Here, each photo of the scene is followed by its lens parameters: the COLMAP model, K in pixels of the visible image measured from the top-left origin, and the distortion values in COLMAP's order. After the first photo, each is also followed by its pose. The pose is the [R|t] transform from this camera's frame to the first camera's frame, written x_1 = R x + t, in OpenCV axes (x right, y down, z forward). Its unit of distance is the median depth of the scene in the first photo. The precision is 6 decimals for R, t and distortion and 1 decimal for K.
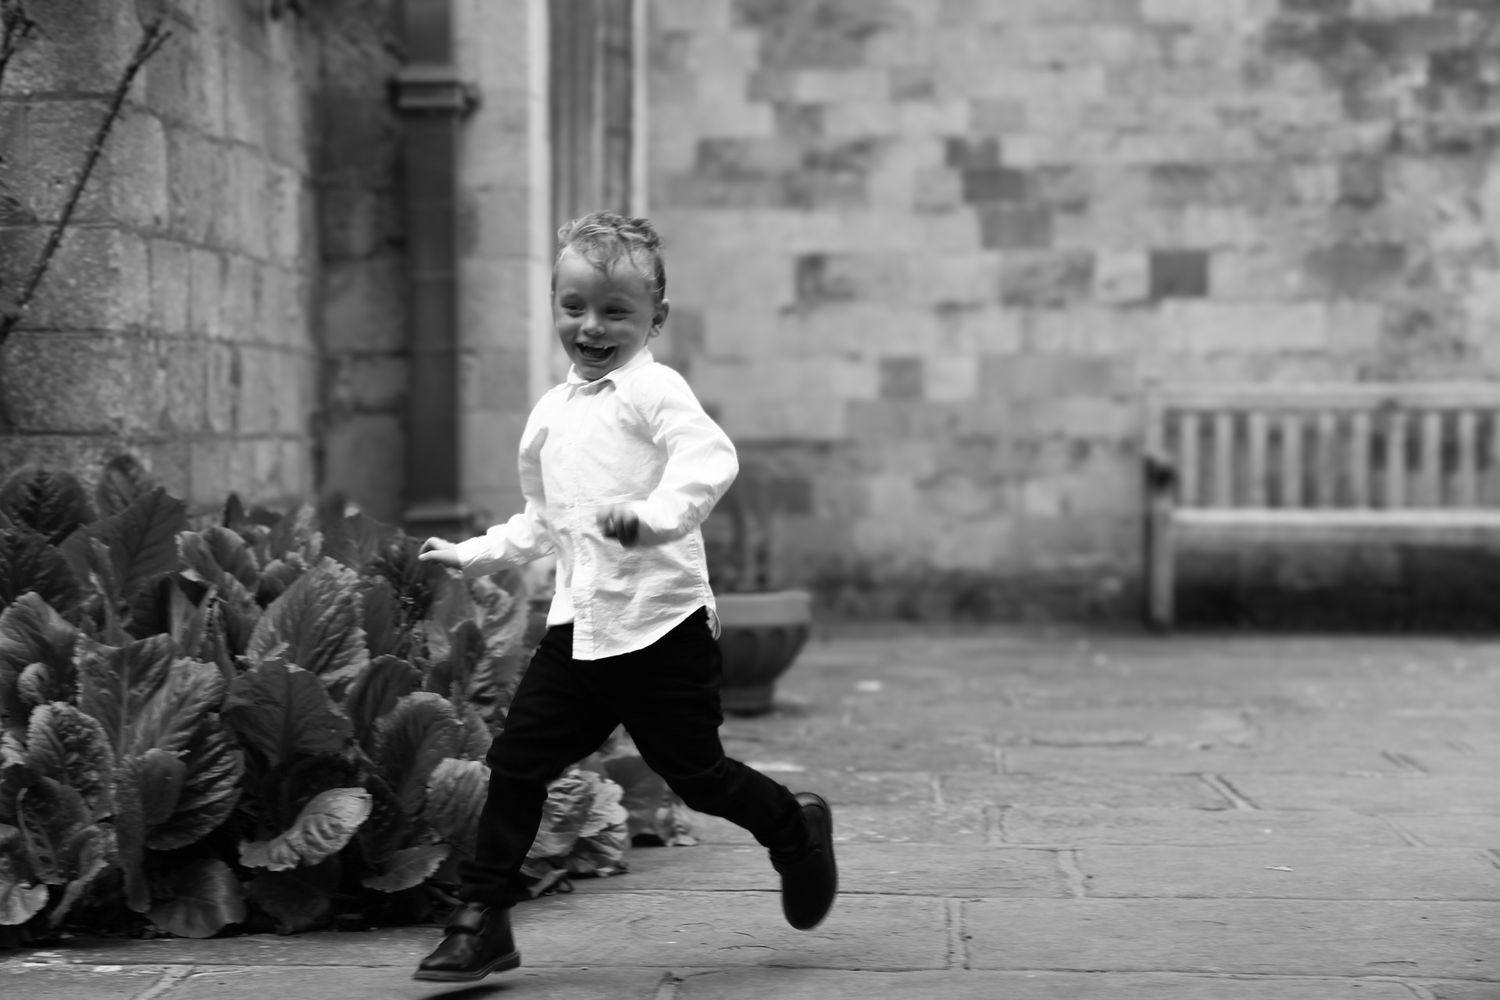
lens RADIAL K [[3144.3, 0, 750.0], [0, 3144.3, 500.0], [0, 0, 1]] dist [0.398419, -0.107584]
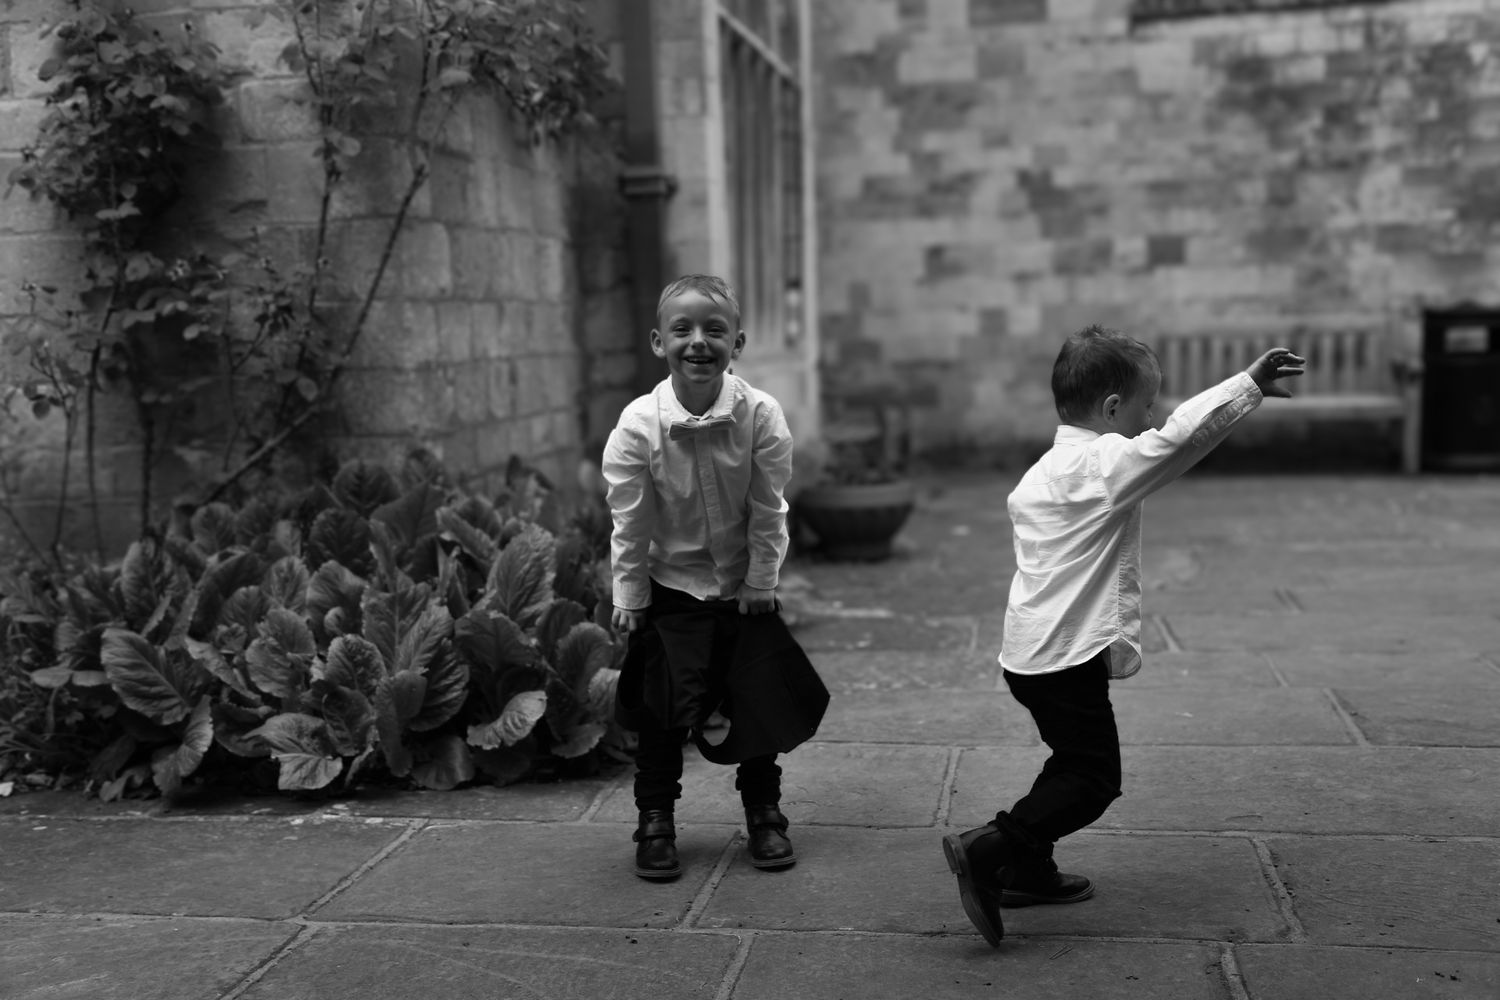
lens RADIAL K [[1788.2, 0, 754.3], [0, 1788.2, 505.4], [0, 0, 1]] dist [0.069024, 0.083289]
pose [[0.993612, -0.021187, -0.110839, 0.049341], [0.030280, 0.996253, 0.081009, -0.042796], [0.108708, -0.083848, 0.990531, 0.129961]]
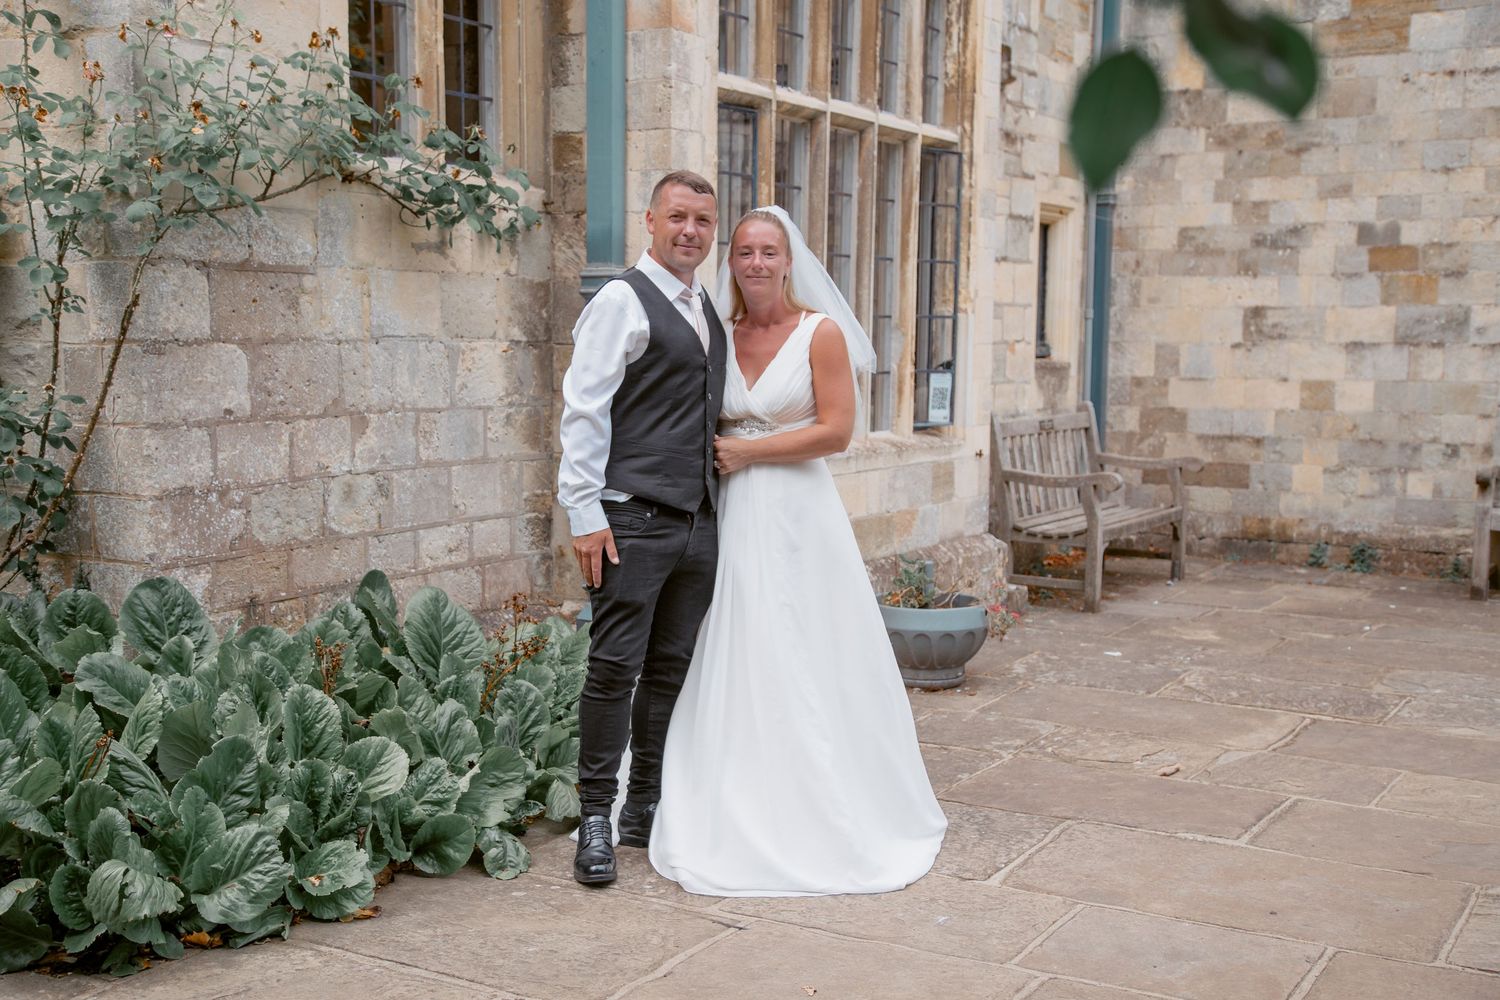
lens RADIAL K [[1791.5, 0, 756.9], [0, 1791.5, 495.4], [0, 0, 1]] dist [0.078915, 0.034767]
pose [[0.889908, 0.054652, -0.452854, 0.360922], [-0.018759, 0.996341, 0.083379, -0.106195], [0.455754, -0.065705, 0.887677, 0.309122]]
